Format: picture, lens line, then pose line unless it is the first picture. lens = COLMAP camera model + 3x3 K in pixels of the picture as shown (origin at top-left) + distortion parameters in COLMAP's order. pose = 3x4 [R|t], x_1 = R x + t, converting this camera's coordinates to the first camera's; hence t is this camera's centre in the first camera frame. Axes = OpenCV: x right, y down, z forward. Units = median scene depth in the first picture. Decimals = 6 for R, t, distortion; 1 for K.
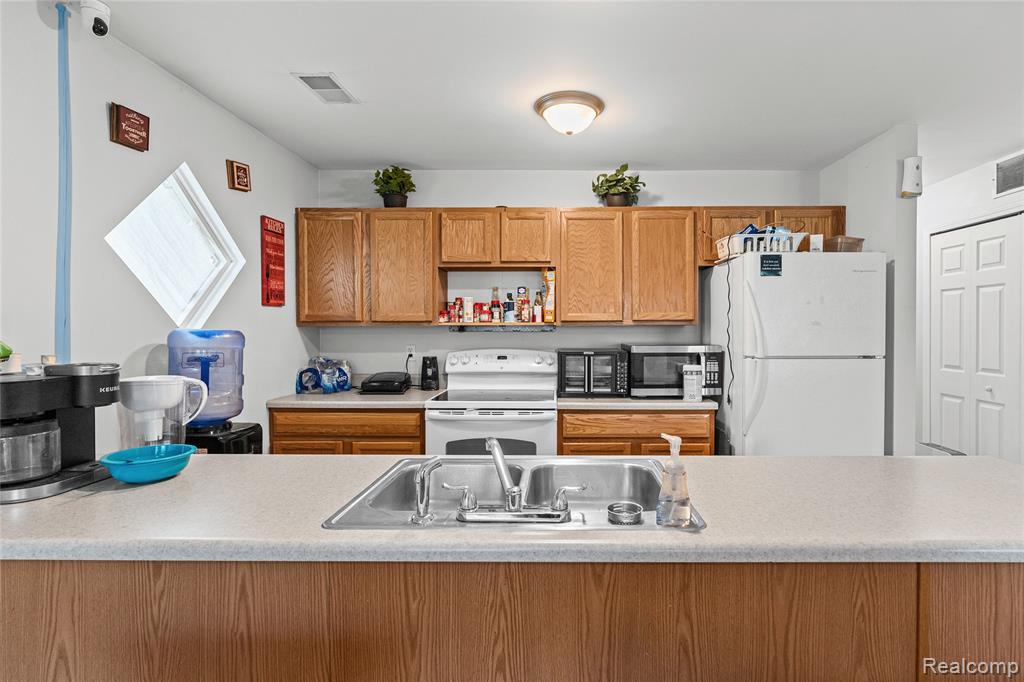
lens RADIAL K [[474.9, 0, 531.2], [0, 474.9, 327.5], [0, 0, 1]] dist [-0.000243, -0.000042]
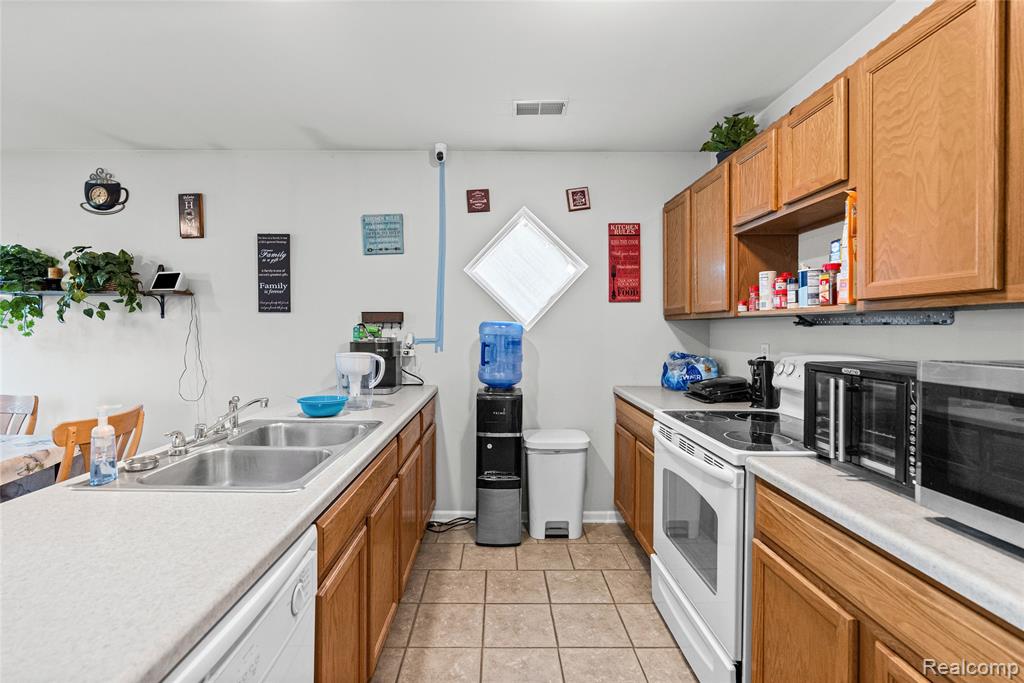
lens RADIAL K [[474.9, 0, 531.2], [0, 474.9, 328.0], [0, 0, 1]] dist [-0.000243, -0.000042]
pose [[0.072807, 0.002456, -0.997343, 0.494559], [-0.003606, 0.999991, 0.002199, 0.013078], [0.997340, 0.003436, 0.072816, 0.634878]]
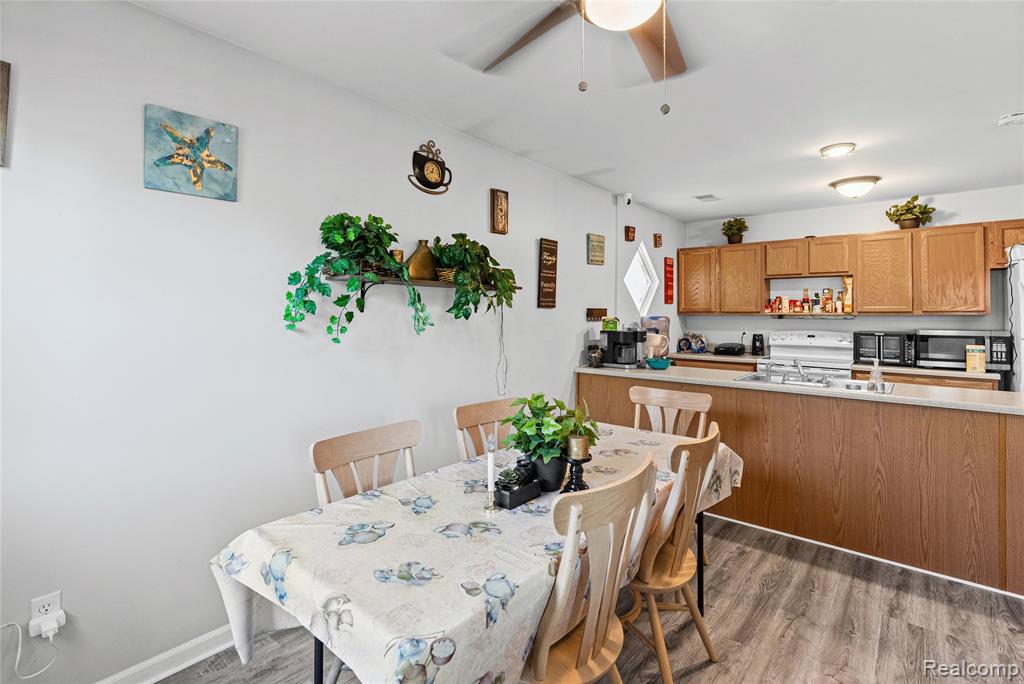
lens RADIAL K [[465.6, 0, 533.9], [0, 465.6, 307.0], [0, 0, 1]] dist [-0.000355, -0.000019]
pose [[0.810136, -0.004719, -0.586224, 0.096205], [-0.006255, 0.999841, -0.016693, 0.001513], [0.586209, 0.017190, 0.809977, -0.735114]]
